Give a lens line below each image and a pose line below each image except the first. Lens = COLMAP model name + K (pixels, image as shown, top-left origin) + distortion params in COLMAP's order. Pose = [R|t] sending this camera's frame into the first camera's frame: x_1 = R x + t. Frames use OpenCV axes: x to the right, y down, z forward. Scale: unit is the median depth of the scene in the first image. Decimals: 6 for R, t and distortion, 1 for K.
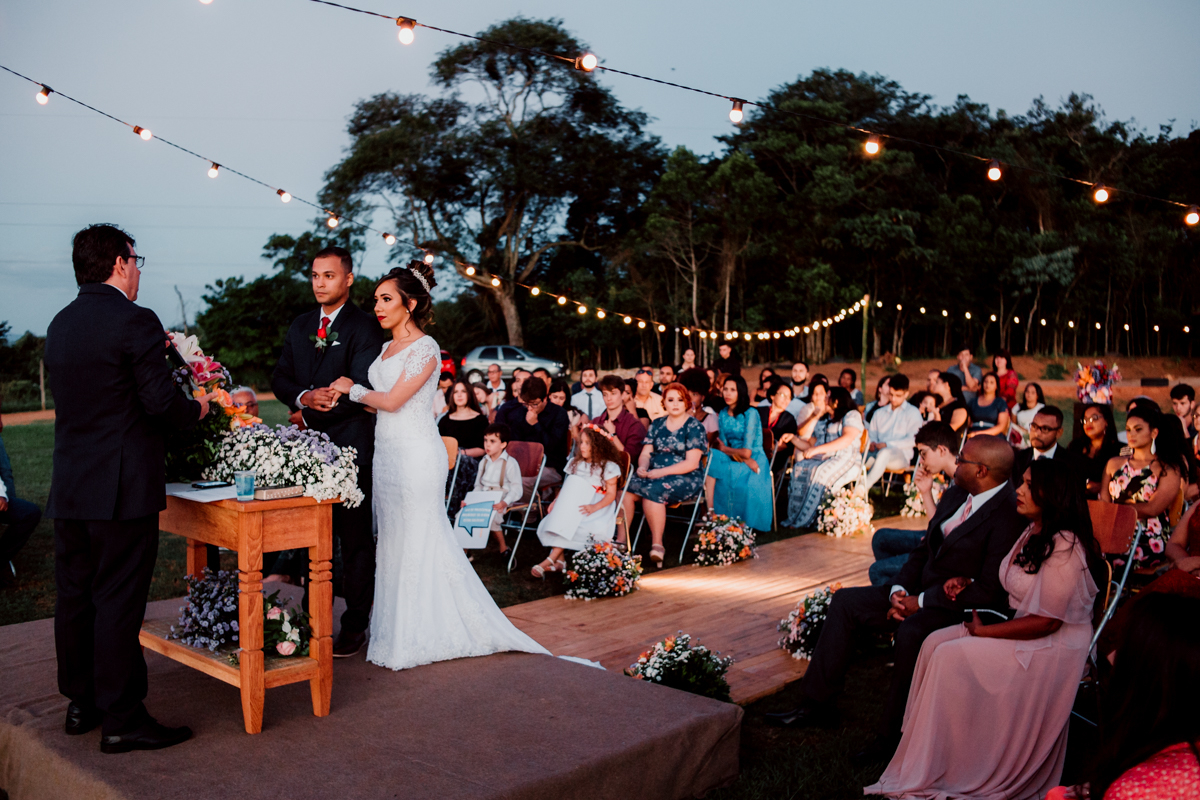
lens RADIAL K [[1203.5, 0, 600.0], [0, 1203.5, 400.0], [0, 0, 1]] dist [-0.128022, 0.053403]
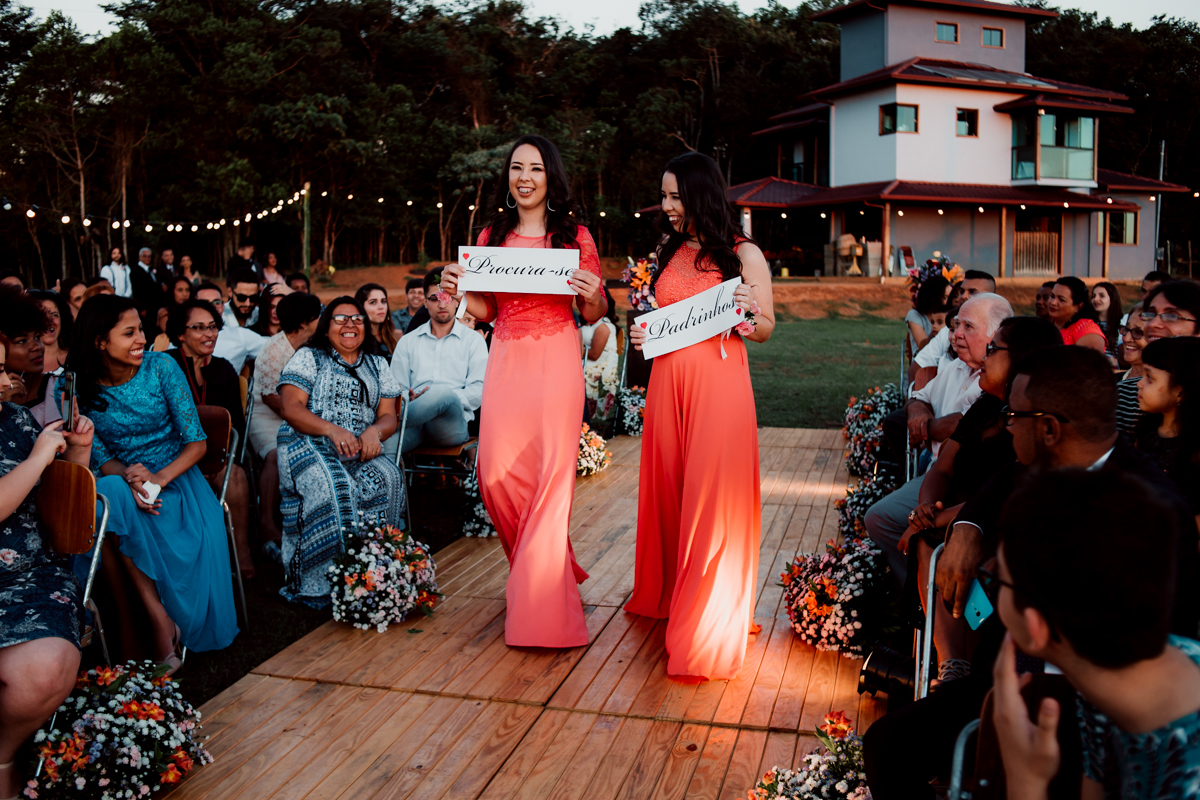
lens RADIAL K [[1203.5, 0, 600.0], [0, 1203.5, 400.0], [0, 0, 1]] dist [-0.128022, 0.053403]
pose [[0.886328, -0.074067, 0.457096, 0.014966], [0.040788, 0.995776, 0.082263, -0.001597], [-0.461258, -0.054267, 0.885605, 0.117069]]
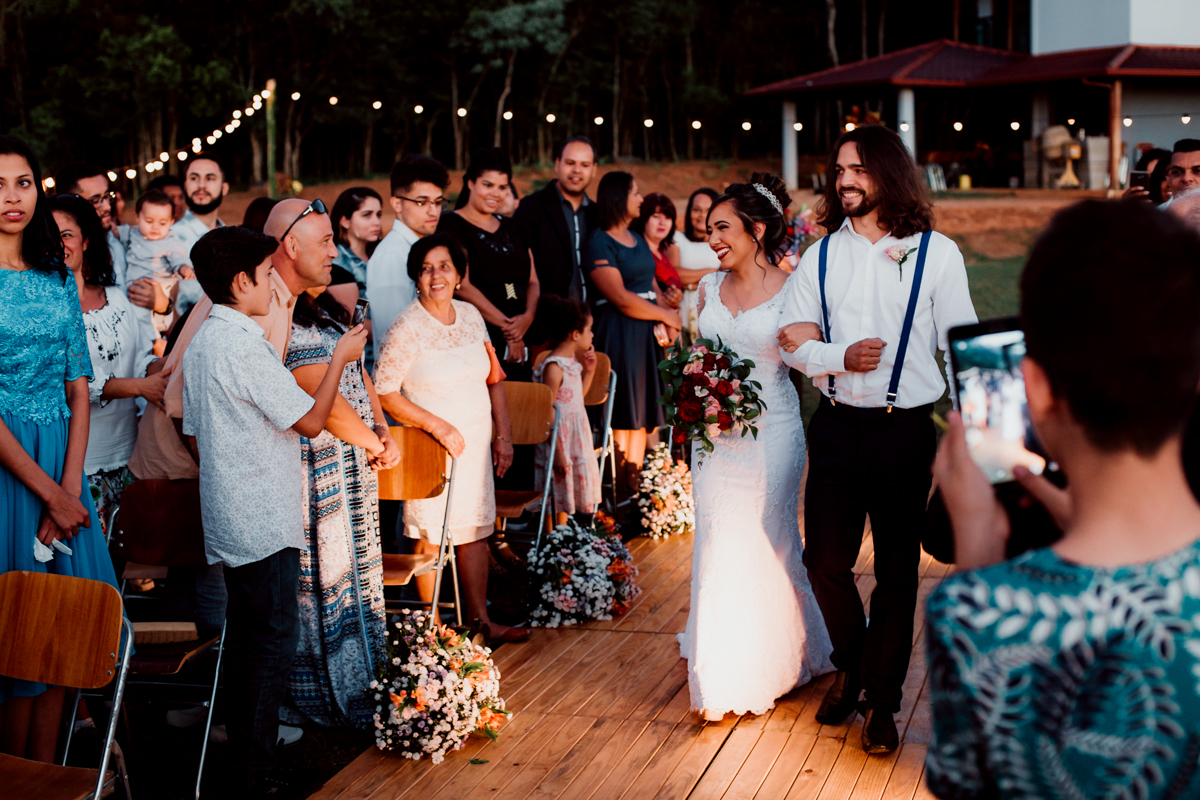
lens RADIAL K [[1810.8, 0, 600.0], [0, 1810.8, 400.0], [0, 0, 1]] dist [-0.117198, 0.060892]
pose [[0.907150, -0.089974, 0.411077, 0.005826], [0.052074, 0.993368, 0.102506, -0.010394], [-0.417574, -0.071582, 0.905819, 0.101258]]
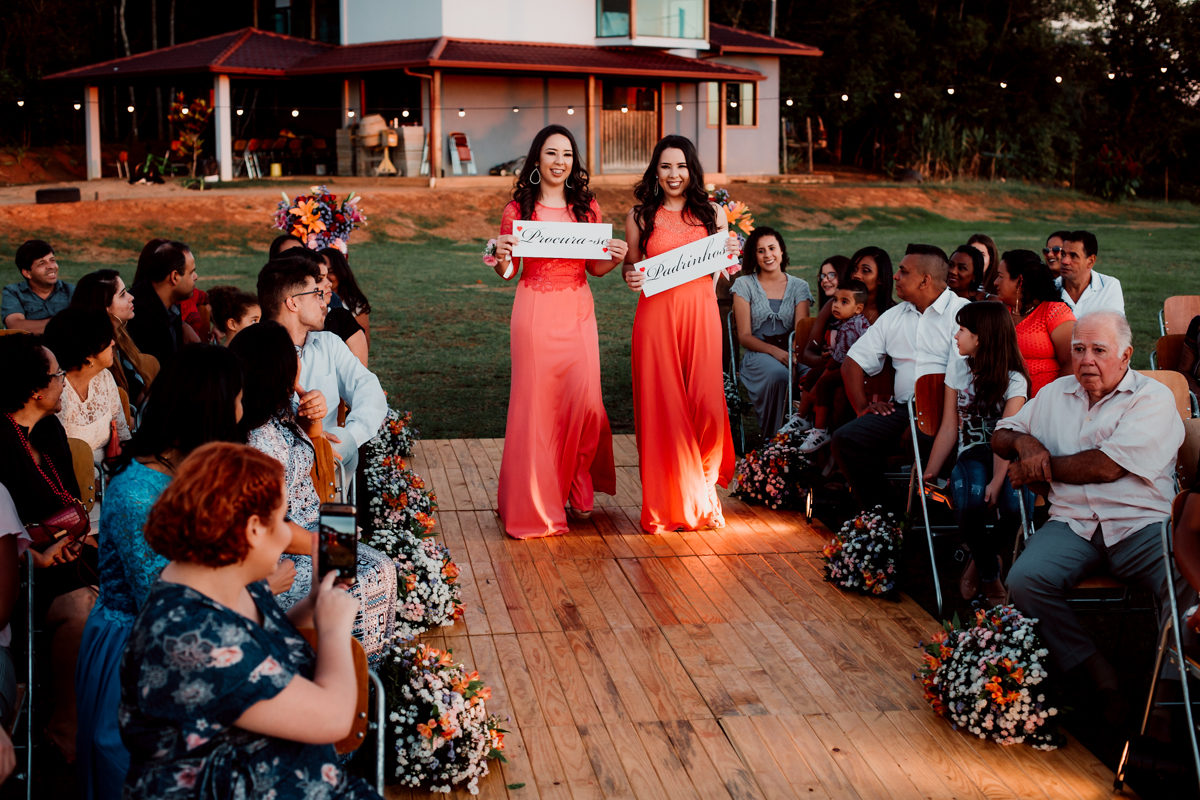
lens RADIAL K [[1791.6, 0, 600.0], [0, 1791.6, 400.0], [0, 0, 1]] dist [-0.124305, -0.000397]
pose [[0.648873, -0.129058, 0.749872, -0.029126], [0.045117, 0.990303, 0.131398, -0.012517], [-0.759558, -0.051428, 0.648403, 0.135448]]
